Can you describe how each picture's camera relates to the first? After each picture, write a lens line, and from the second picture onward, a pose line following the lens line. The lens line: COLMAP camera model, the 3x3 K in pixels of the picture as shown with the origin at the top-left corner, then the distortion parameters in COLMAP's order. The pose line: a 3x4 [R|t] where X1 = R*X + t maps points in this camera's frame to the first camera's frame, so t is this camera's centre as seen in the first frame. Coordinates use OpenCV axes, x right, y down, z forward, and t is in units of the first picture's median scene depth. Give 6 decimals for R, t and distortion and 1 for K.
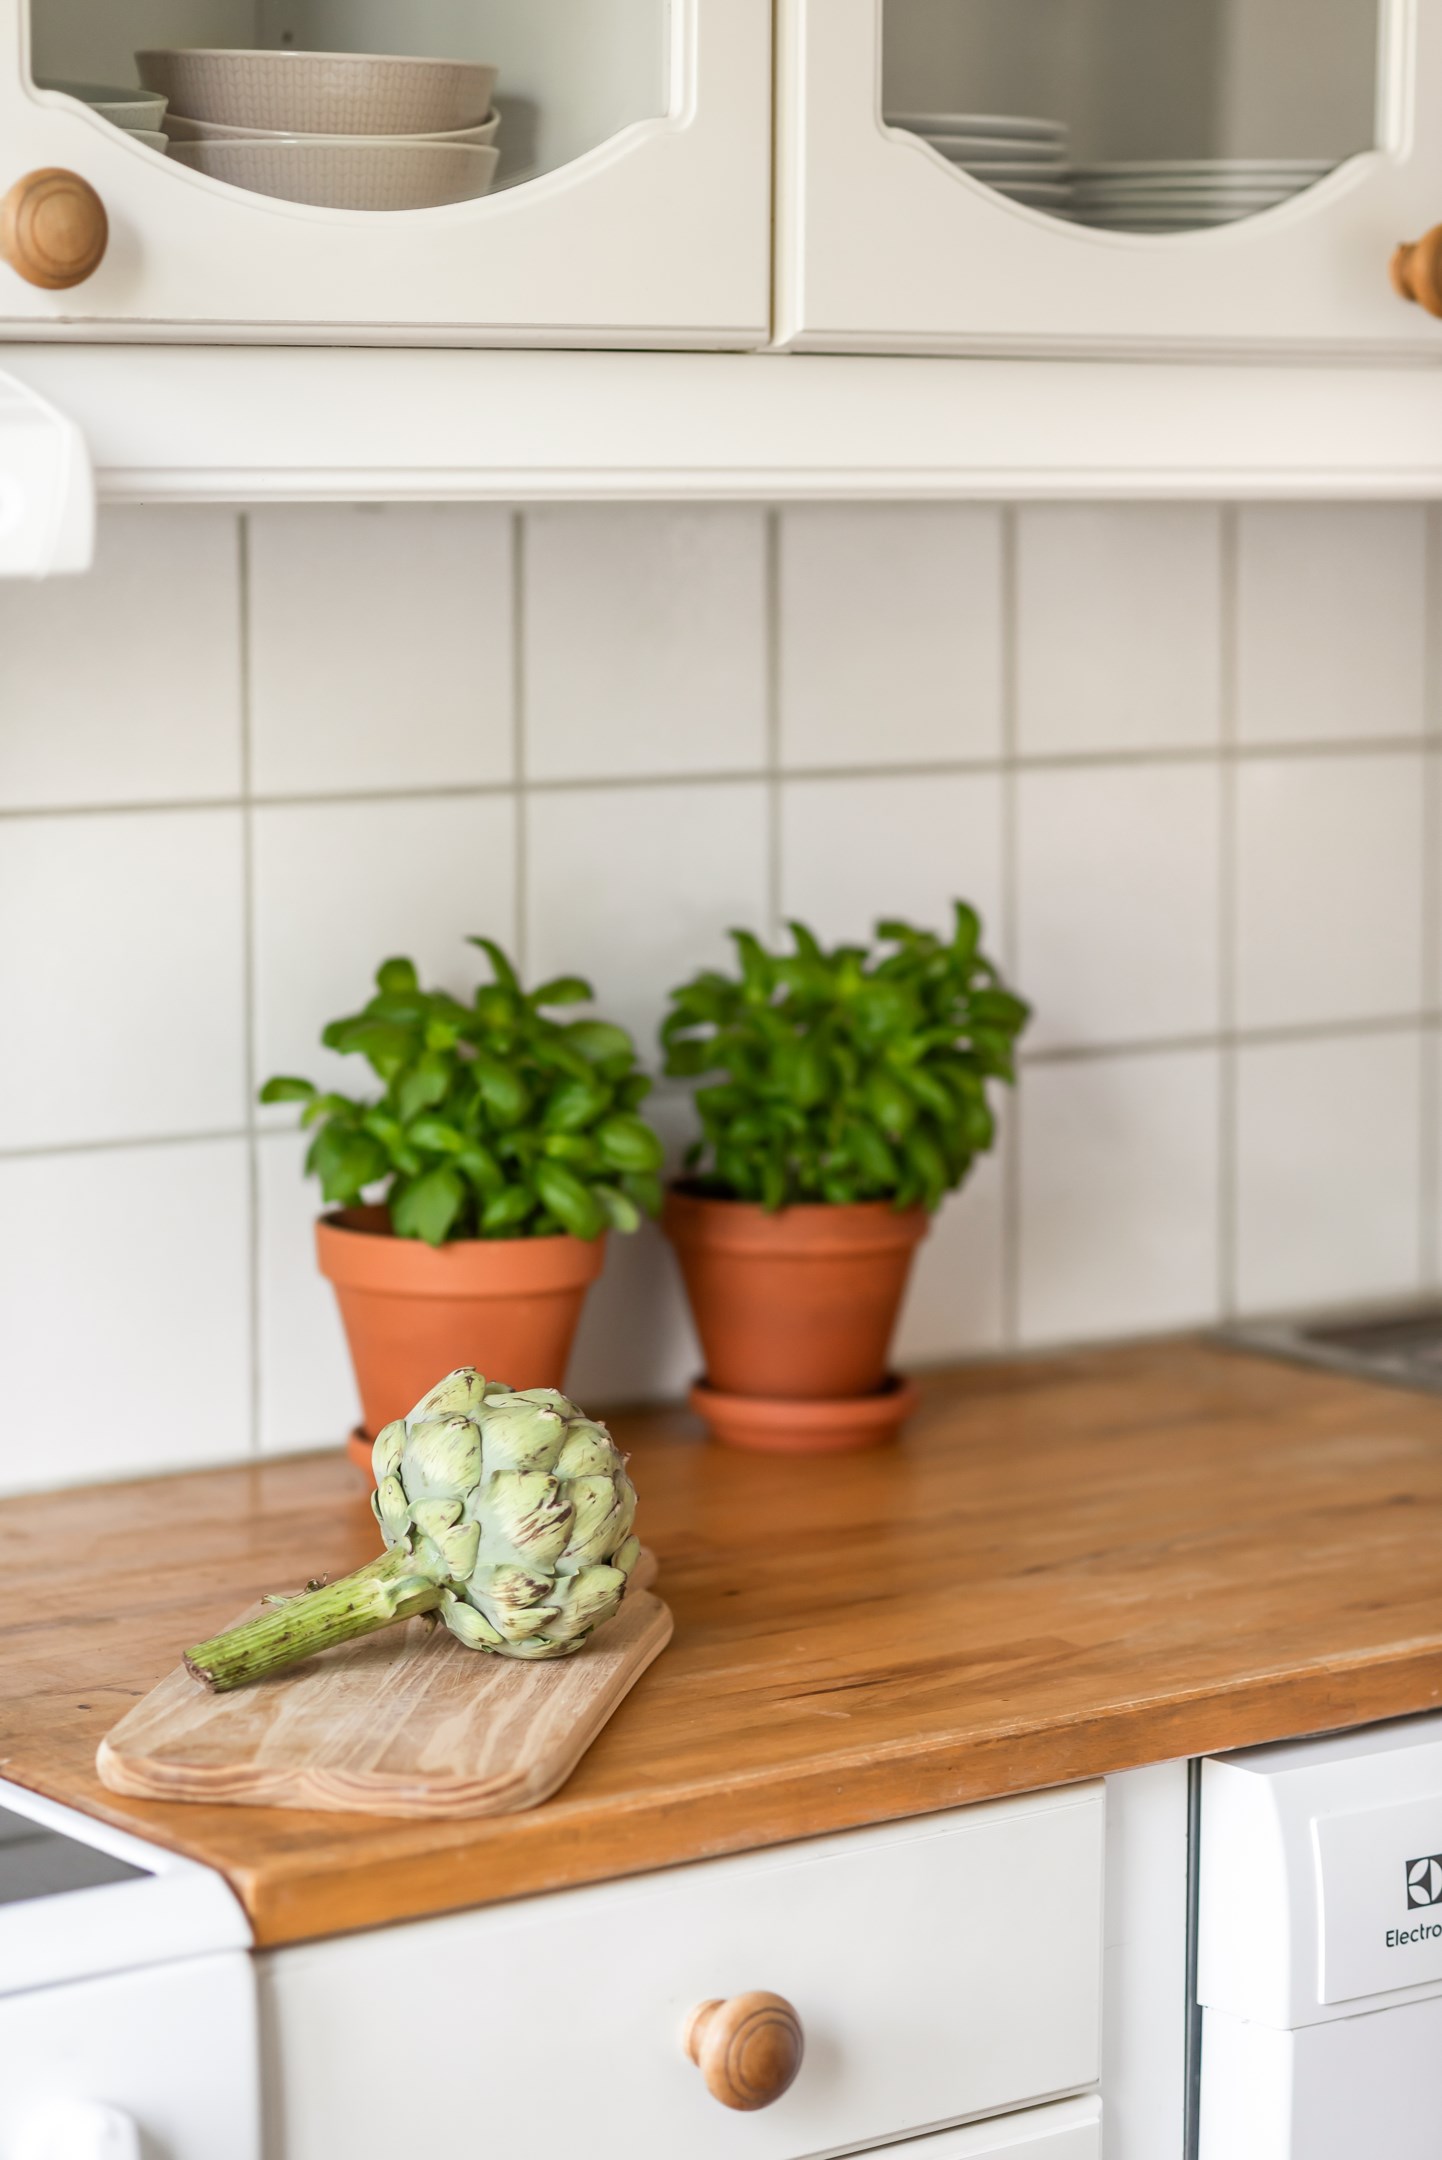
lens RADIAL K [[5008.6, 0, 721.0], [0, 5008.6, 1080.0], [0, 0, 1]] dist [-0.027786, -0.183546]
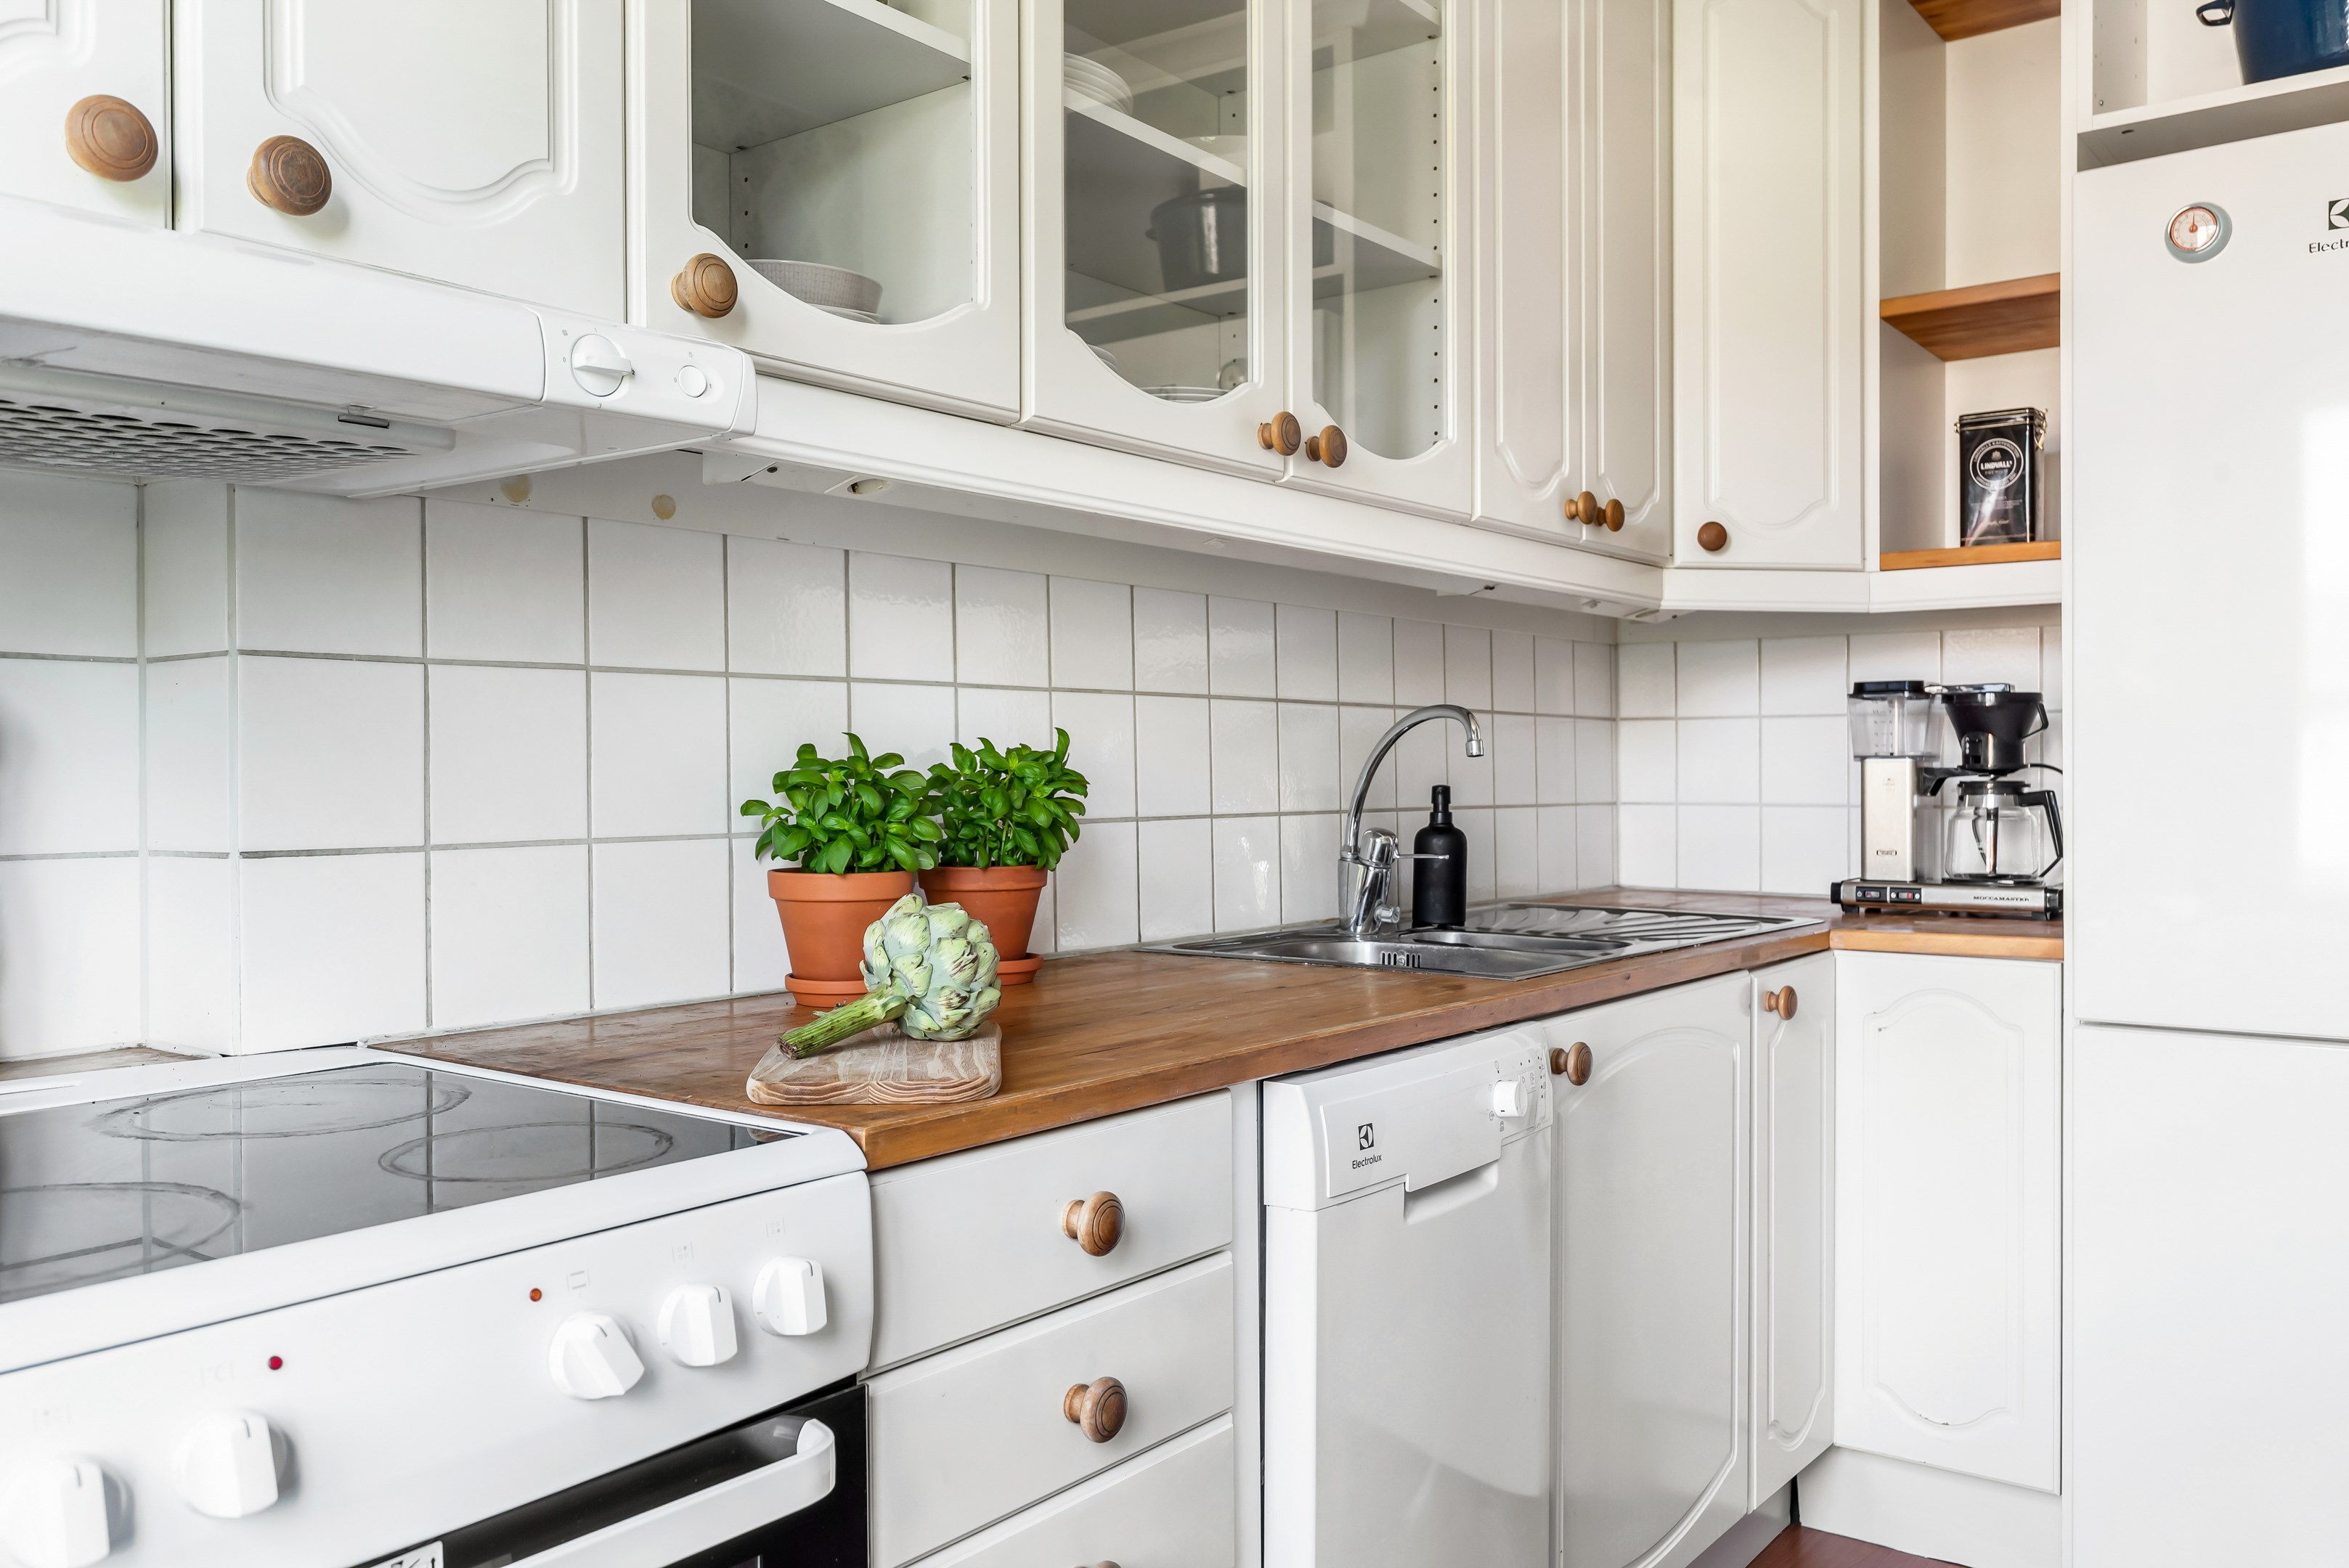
lens RADIAL K [[1829.4, 0, 1211.5], [0, 1829.4, 779.7], [0, 0, 1]] dist [0.002817, -0.000050]
pose [[0.960304, -0.010095, 0.278774, -0.138053], [0.044107, 0.992269, -0.116004, 0.102157], [-0.275447, 0.123695, 0.953325, 0.281594]]
